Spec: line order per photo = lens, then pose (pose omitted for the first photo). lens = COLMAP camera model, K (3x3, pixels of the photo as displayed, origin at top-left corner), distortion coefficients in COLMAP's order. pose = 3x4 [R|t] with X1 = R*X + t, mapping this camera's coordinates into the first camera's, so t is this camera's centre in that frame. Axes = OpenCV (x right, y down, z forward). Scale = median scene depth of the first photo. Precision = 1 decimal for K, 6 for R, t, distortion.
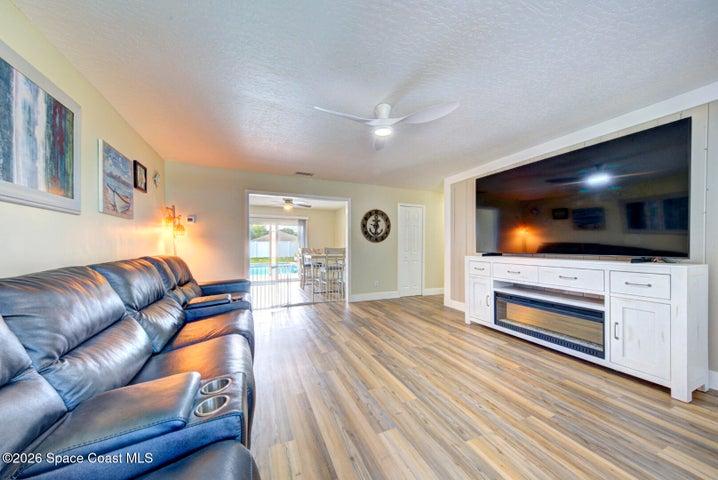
lens RADIAL K [[244.8, 0, 360.6], [0, 244.8, 244.6], [0, 0, 1]] dist [0.010404, -0.000135]
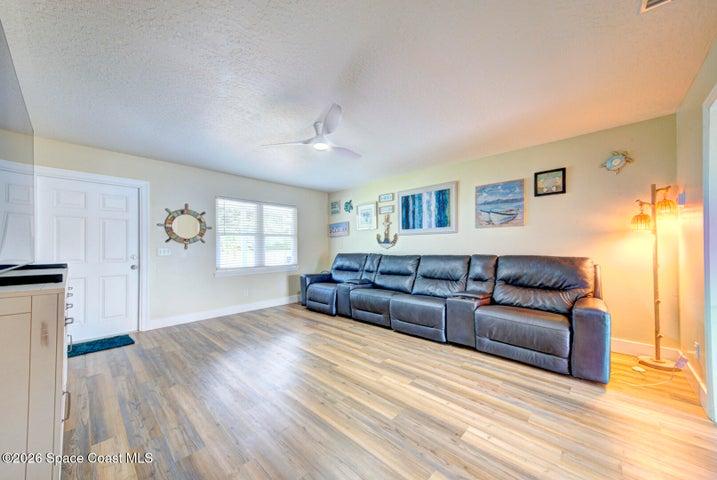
lens RADIAL K [[266.3, 0, 357.7], [0, 266.3, 243.7], [0, 0, 1]] dist [-0.000111, -0.000002]
pose [[-0.926328, -0.001719, -0.376713, 0.437350], [0.003887, 0.999893, -0.014120, 0.002000], [0.376697, -0.014545, -0.926222, 2.400765]]
